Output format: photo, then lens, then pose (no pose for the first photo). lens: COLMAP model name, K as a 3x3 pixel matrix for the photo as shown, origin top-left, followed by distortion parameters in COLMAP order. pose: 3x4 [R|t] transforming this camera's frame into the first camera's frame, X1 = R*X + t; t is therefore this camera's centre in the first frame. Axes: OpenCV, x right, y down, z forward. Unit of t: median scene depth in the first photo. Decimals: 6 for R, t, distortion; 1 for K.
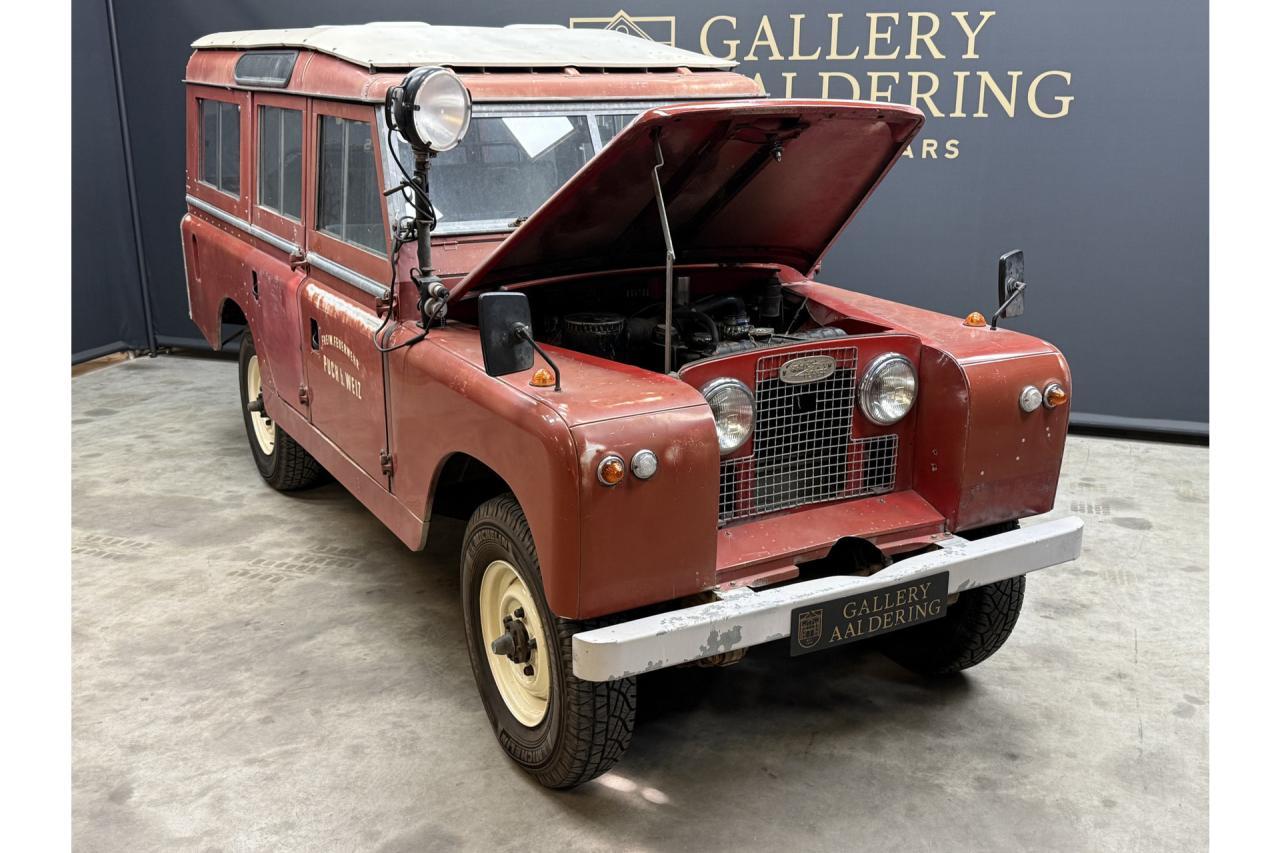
lens RADIAL K [[1253.5, 0, 635.0], [0, 1253.5, 436.7], [0, 0, 1]] dist [0.218922, -0.545089]
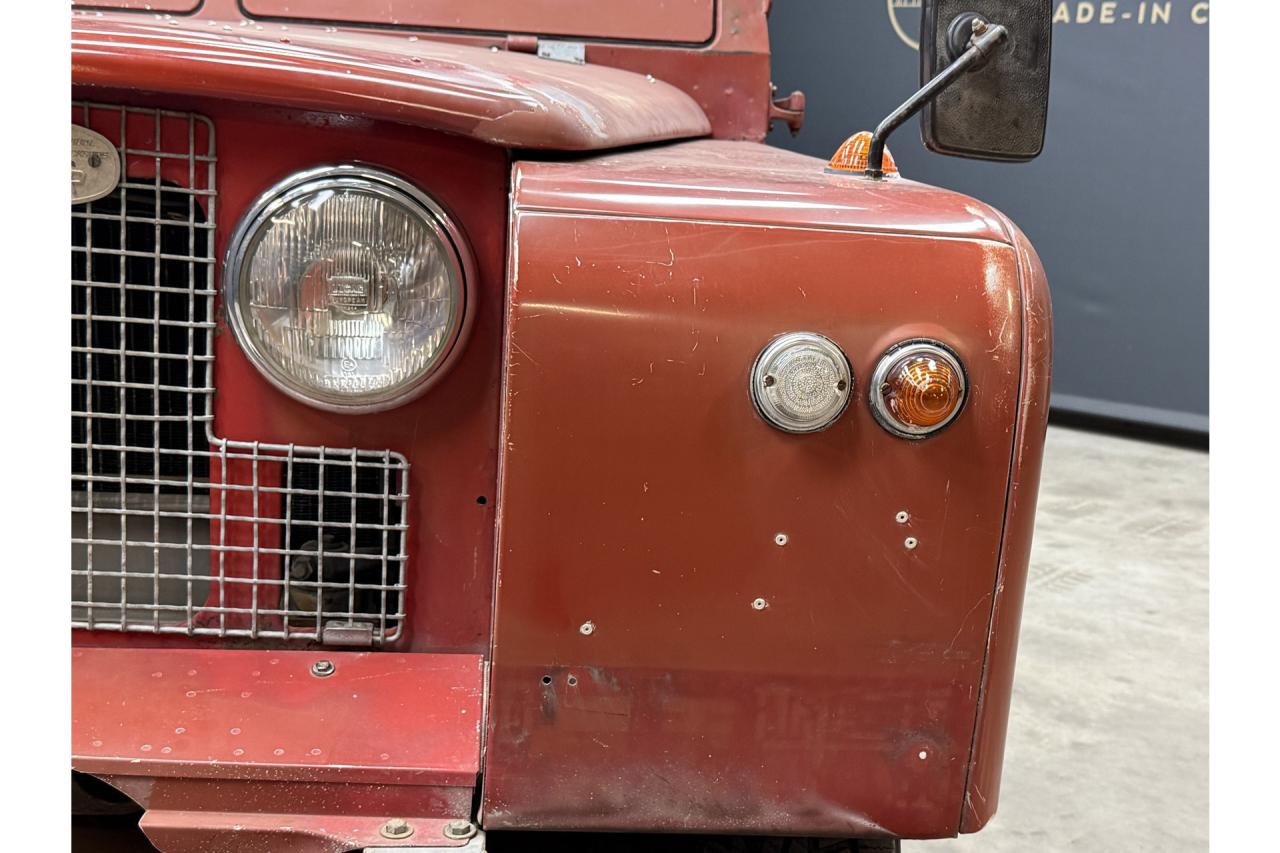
lens RADIAL K [[1568.1, 0, 637.4], [0, 1568.1, 436.4], [0, 0, 1]] dist [0.197850, -0.447224]
pose [[0.906607, 0.133645, -0.400253, 0.385858], [-0.171424, 0.983372, -0.059941, 0.006418], [0.385587, 0.122956, 0.914442, 0.649054]]
